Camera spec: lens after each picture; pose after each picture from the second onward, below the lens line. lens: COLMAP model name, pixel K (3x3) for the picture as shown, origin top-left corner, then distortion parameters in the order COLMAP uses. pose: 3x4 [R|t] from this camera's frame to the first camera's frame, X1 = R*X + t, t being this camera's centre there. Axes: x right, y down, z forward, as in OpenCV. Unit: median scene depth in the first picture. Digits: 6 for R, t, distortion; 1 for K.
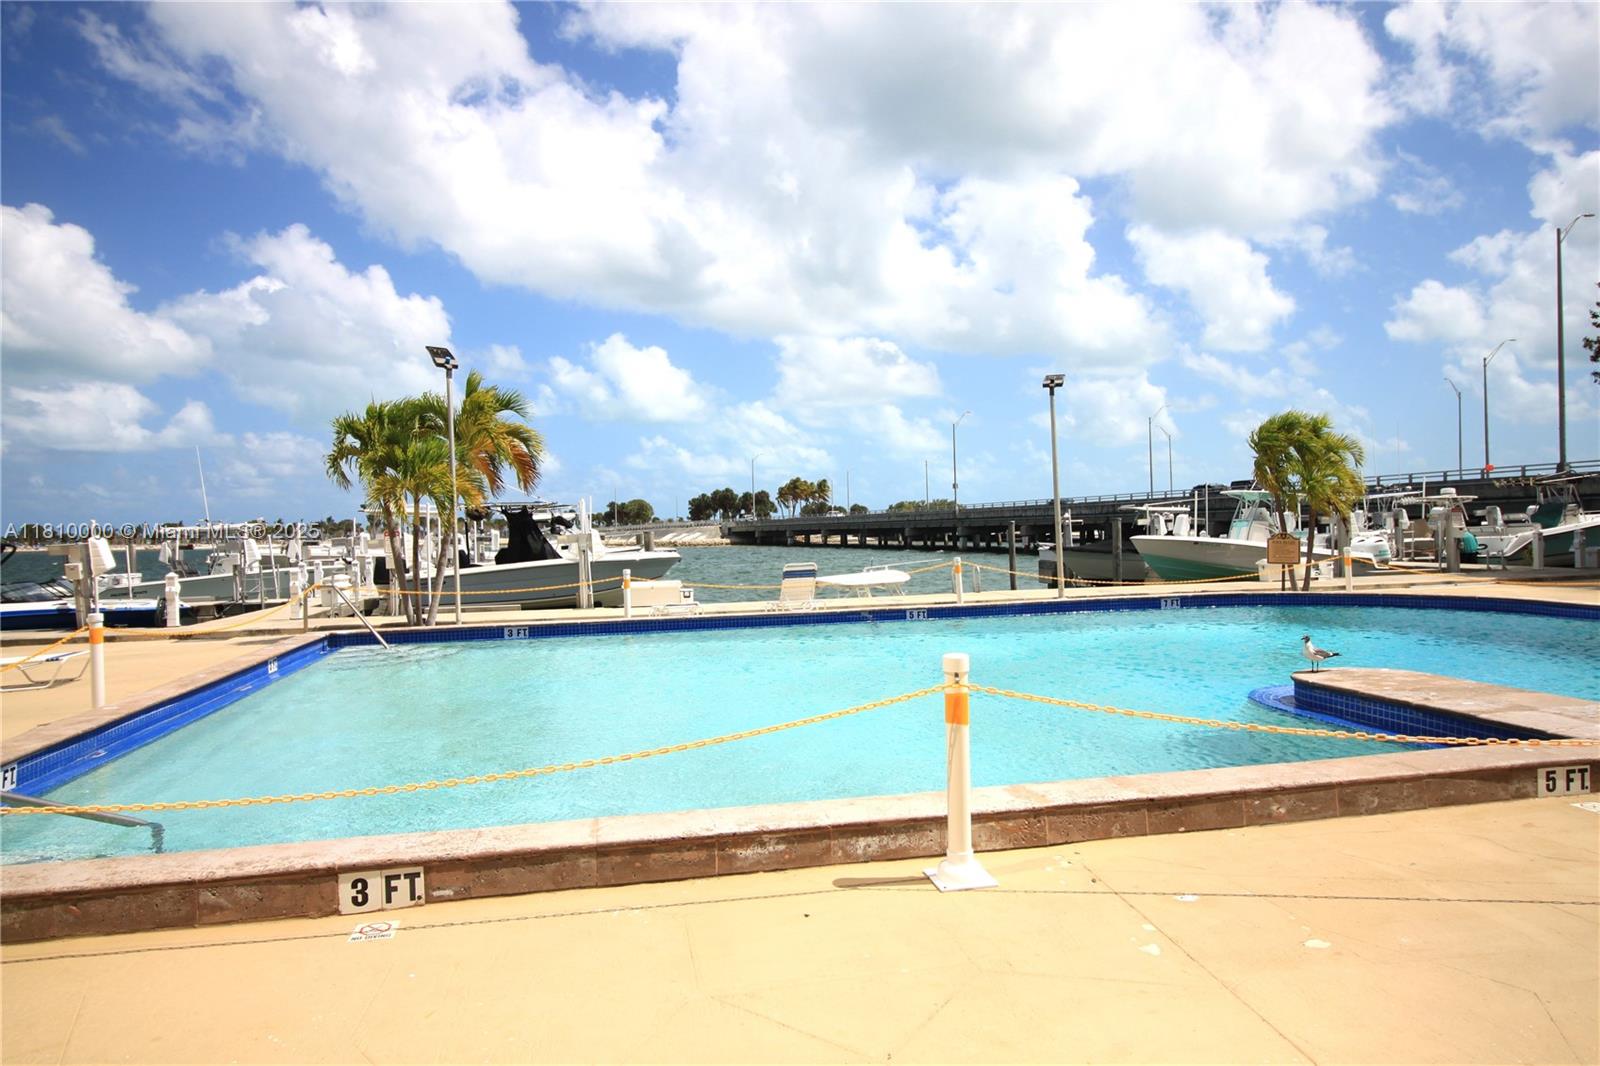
lens RADIAL K [[1064.8, 0, 800.0], [0, 1064.8, 533.0], [0, 0, 1]] dist [0.005831, -0.003032]
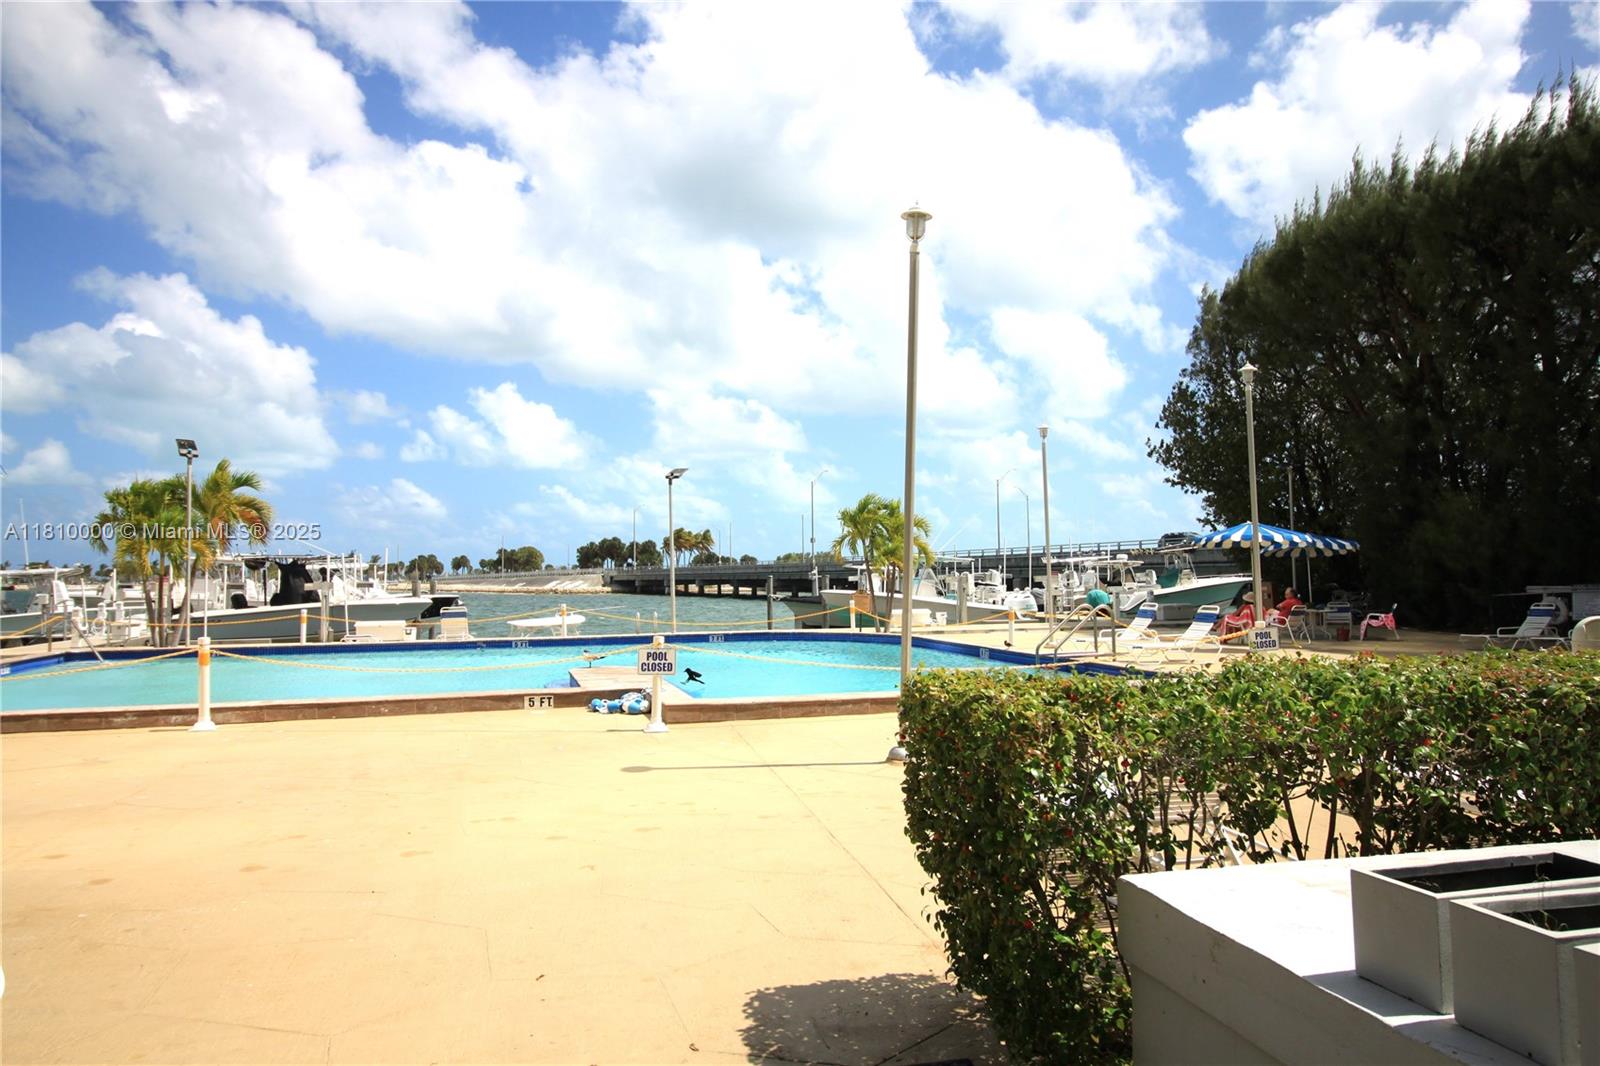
lens RADIAL K [[1099.5, 0, 840.5], [0, 1099.5, 528.3], [0, 0, 1]] dist [-0.002758, -0.000016]
pose [[0.995286, 0.019544, 0.094995, 0.059844], [-0.014823, 0.998632, -0.050152, -0.001493], [-0.095845, 0.048508, 0.994214, -0.074115]]
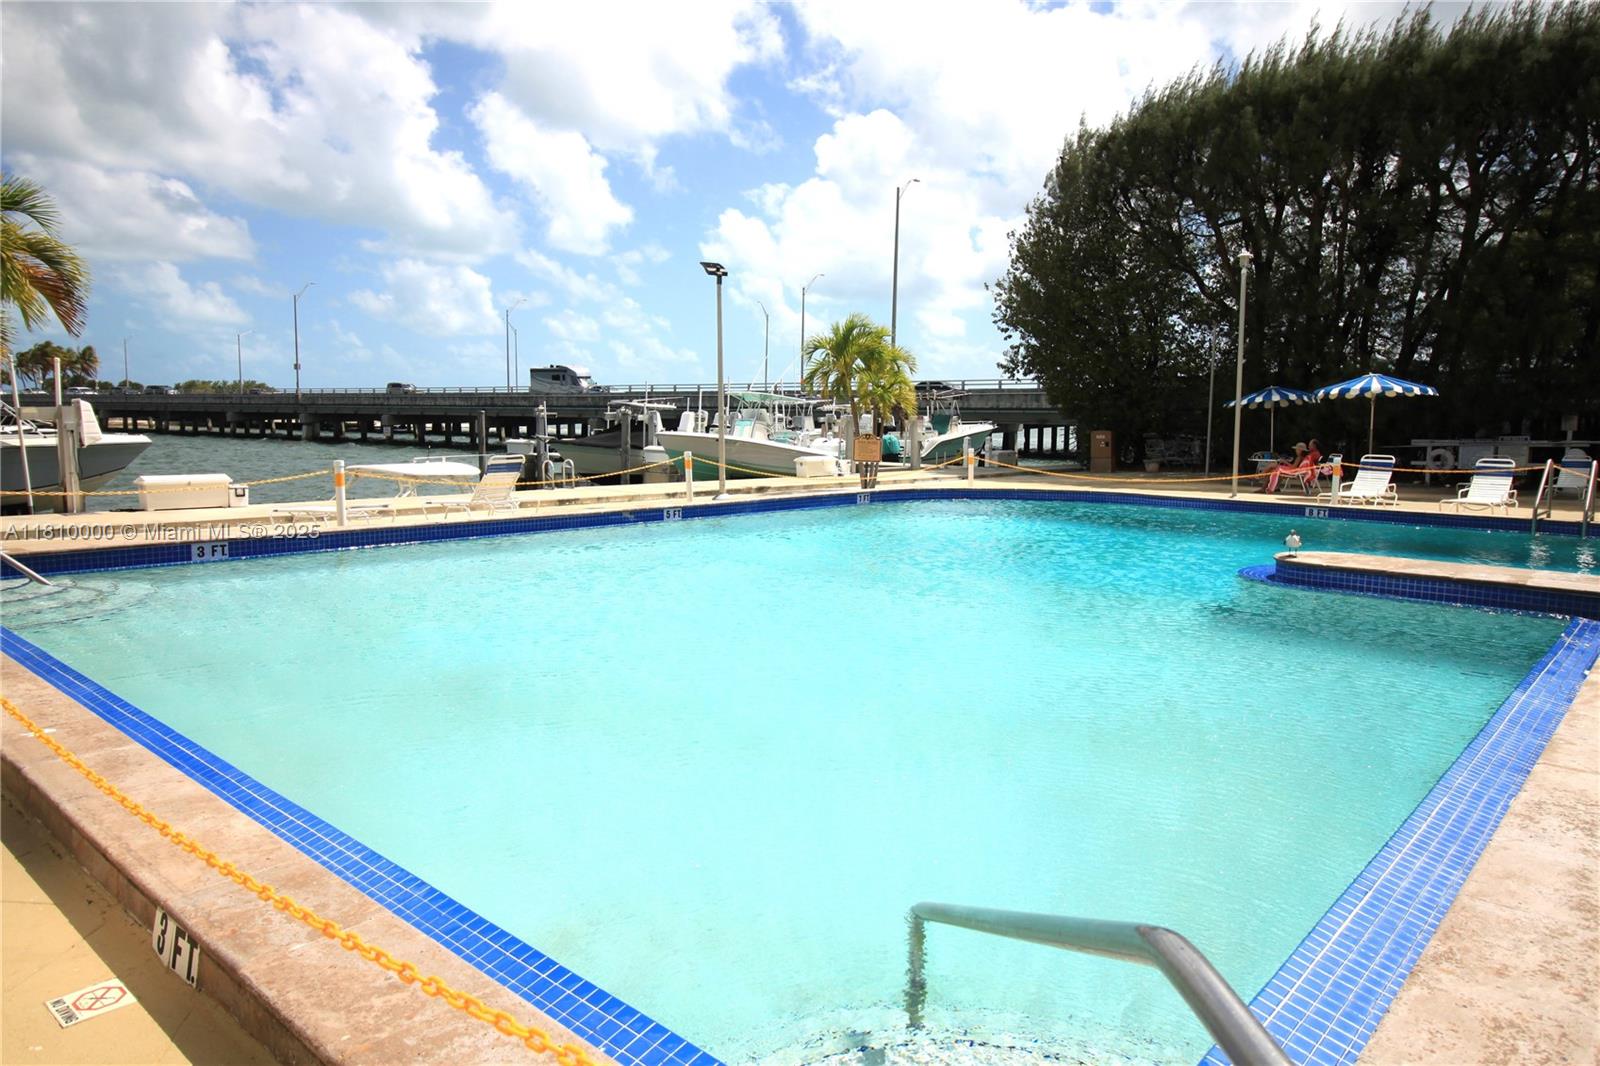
lens RADIAL K [[1064.8, 0, 800.0], [0, 1064.8, 533.0], [0, 0, 1]] dist [0.005831, -0.003032]
pose [[0.793354, -0.029231, 0.608058, -0.055469], [-0.031485, 0.995539, 0.088937, 0.001286], [-0.607946, -0.089703, 0.788895, 0.033417]]
